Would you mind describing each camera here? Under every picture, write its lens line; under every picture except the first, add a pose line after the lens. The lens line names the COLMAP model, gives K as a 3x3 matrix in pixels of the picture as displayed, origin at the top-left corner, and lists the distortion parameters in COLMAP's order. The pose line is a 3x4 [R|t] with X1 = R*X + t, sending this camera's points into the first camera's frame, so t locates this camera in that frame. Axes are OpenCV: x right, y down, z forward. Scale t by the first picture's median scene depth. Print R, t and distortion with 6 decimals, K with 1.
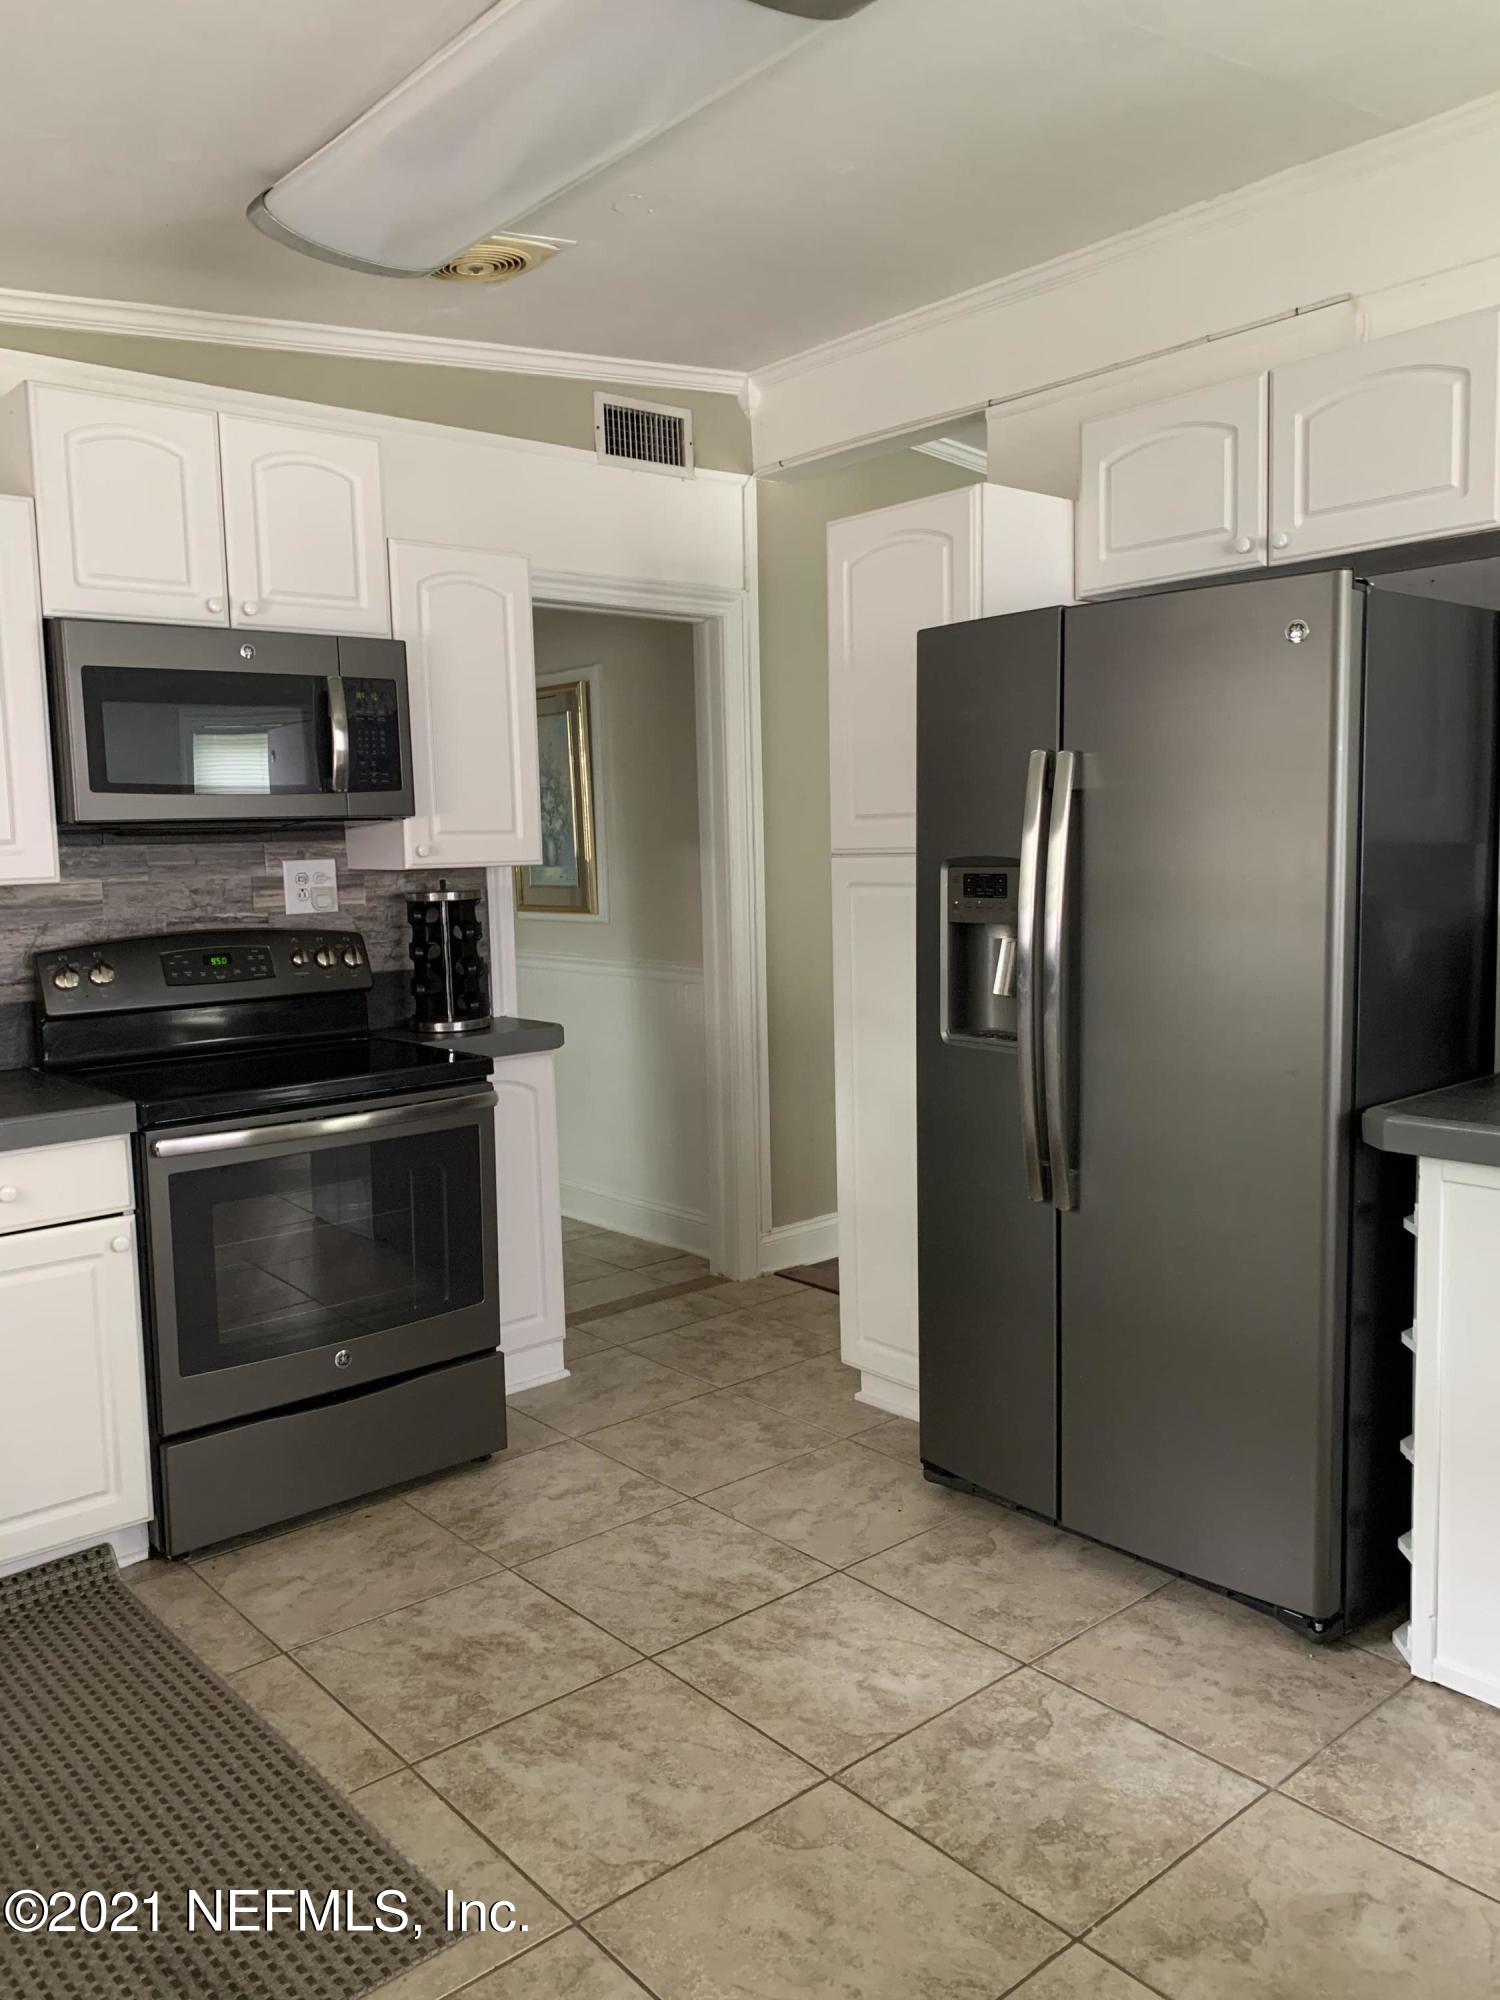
lens RADIAL K [[1510.9, 0, 742.1], [0, 1510.9, 975.8], [0, 0, 1]] dist [0.035641, -0.041904]
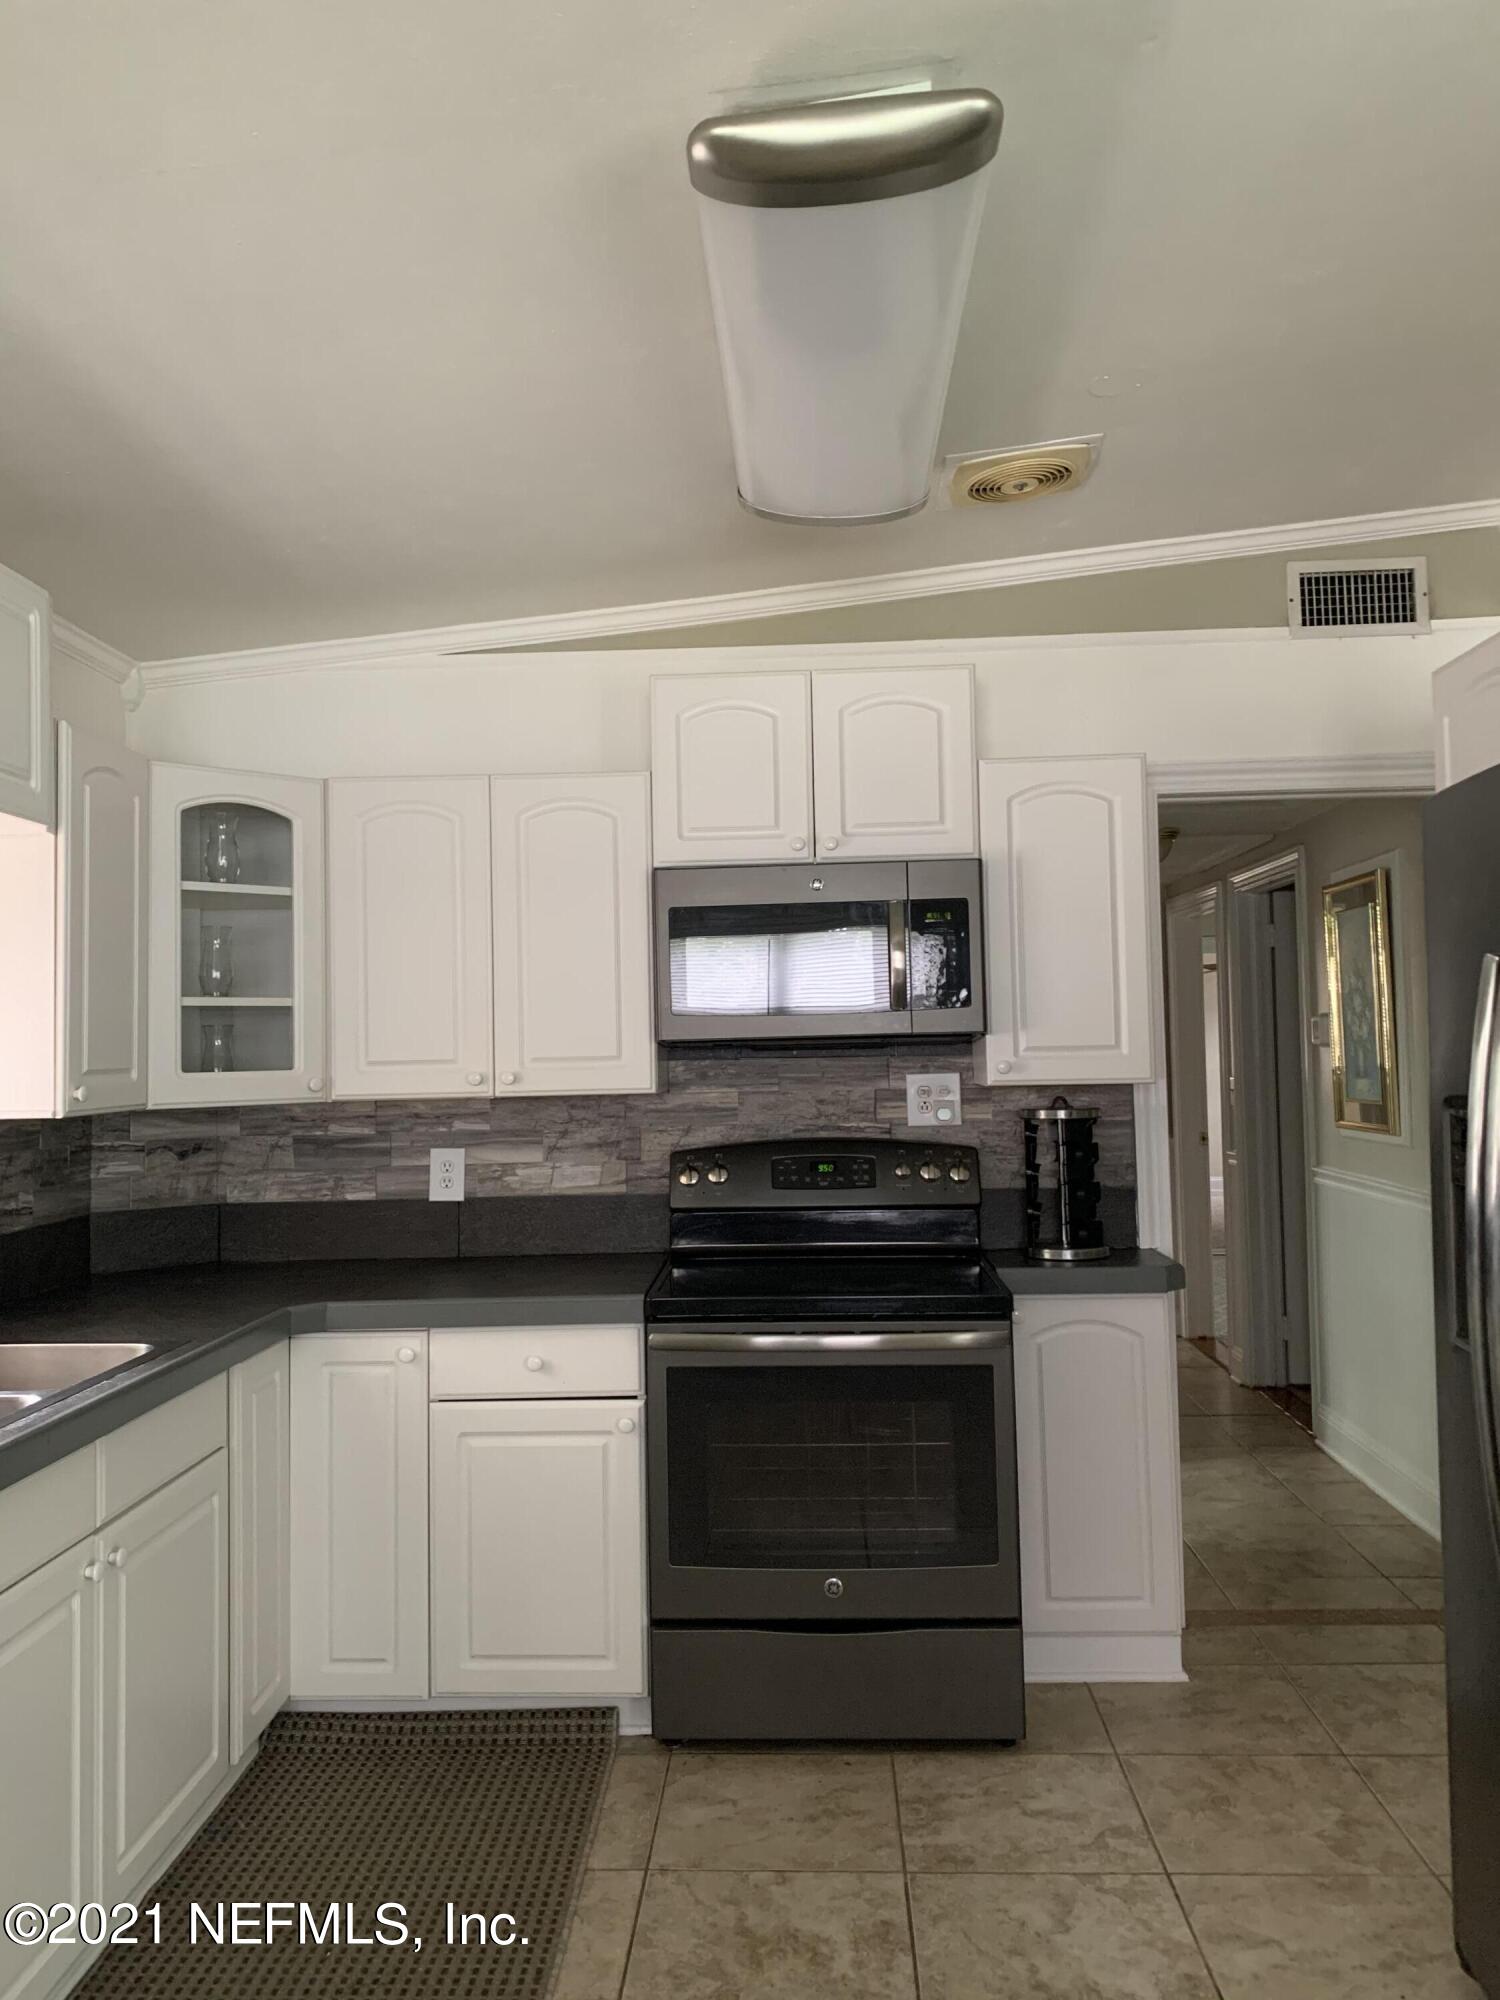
lens RADIAL K [[1510.9, 0, 743.0], [0, 1510.9, 969.6], [0, 0, 1]] dist [0.035641, -0.041904]
pose [[0.735696, -0.022816, -0.676927, 0.358636], [-0.062354, 0.992907, -0.101234, -0.040441], [0.674435, 0.116687, 0.729055, 0.190702]]
